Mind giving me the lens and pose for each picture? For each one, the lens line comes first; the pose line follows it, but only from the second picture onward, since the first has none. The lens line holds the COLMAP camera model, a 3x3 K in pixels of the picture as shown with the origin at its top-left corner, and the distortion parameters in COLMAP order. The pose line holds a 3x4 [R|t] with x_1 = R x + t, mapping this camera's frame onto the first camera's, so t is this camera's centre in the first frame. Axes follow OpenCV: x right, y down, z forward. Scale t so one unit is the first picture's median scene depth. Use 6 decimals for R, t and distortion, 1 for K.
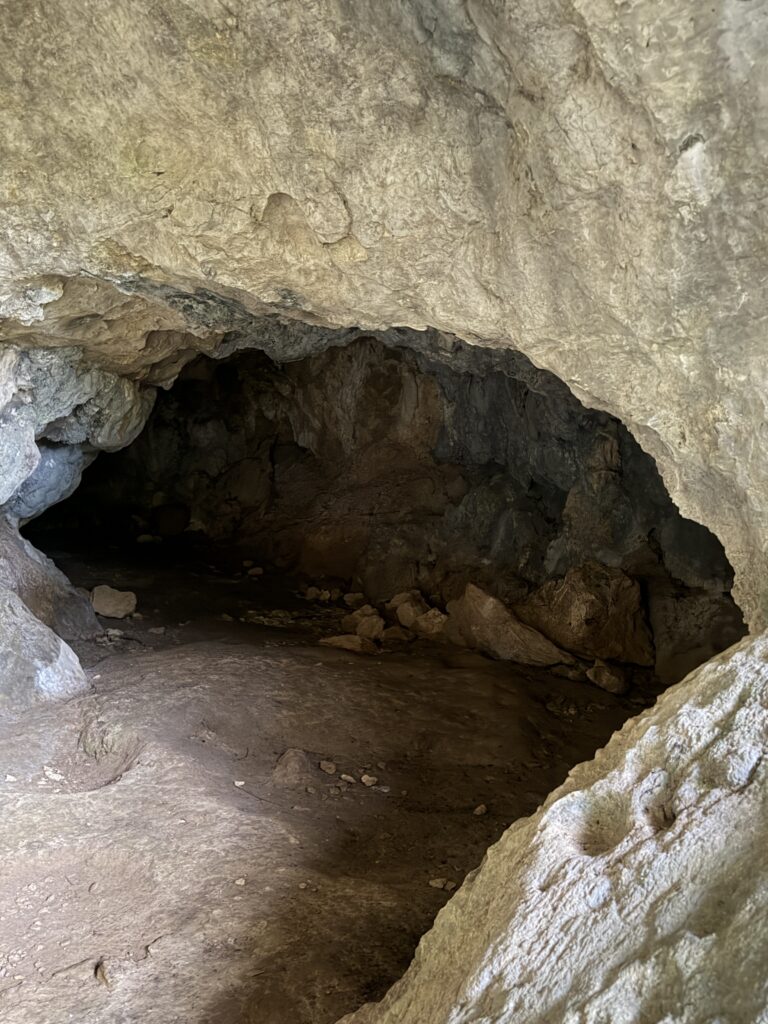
lens RADIAL K [[964.0, 0, 384.0], [0, 964.0, 512.0], [0, 0, 1]] dist [0.222349, -0.599025]
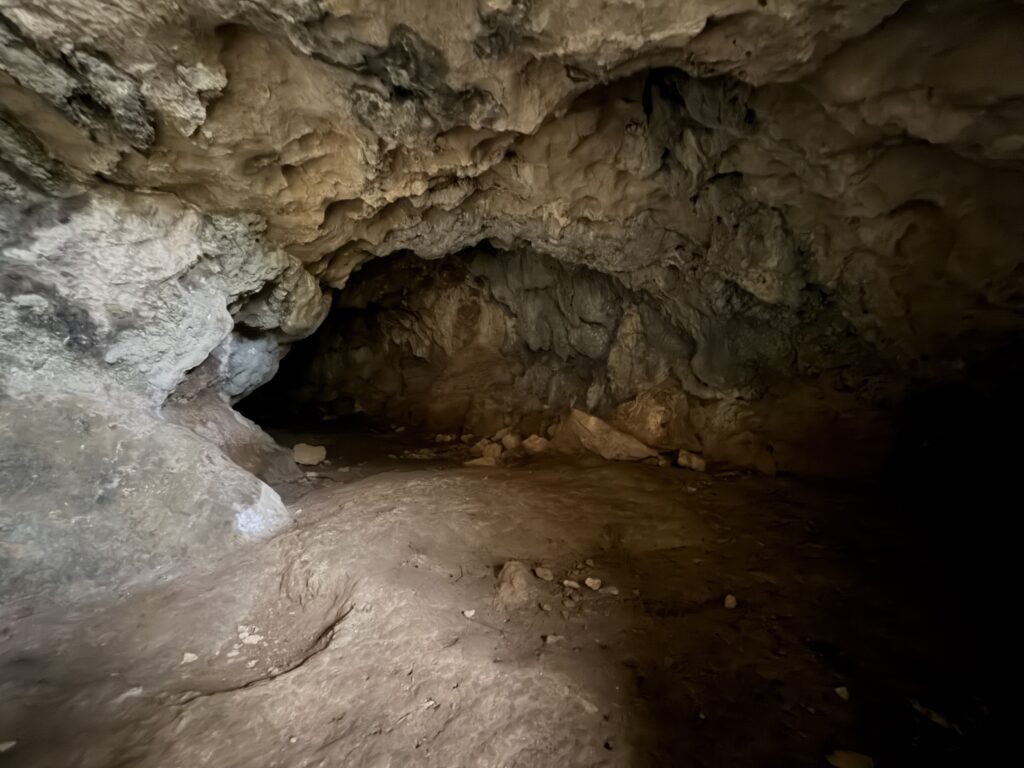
lens RADIAL K [[415.0, 0, 512.0], [0, 415.0, 384.0], [0, 0, 1]] dist [-0.002994, -0.000148]
pose [[0.977918, -0.080046, 0.193053, -0.124088], [0.092406, 0.994152, -0.055878, 0.066843], [-0.187451, 0.072484, 0.979596, 0.445281]]
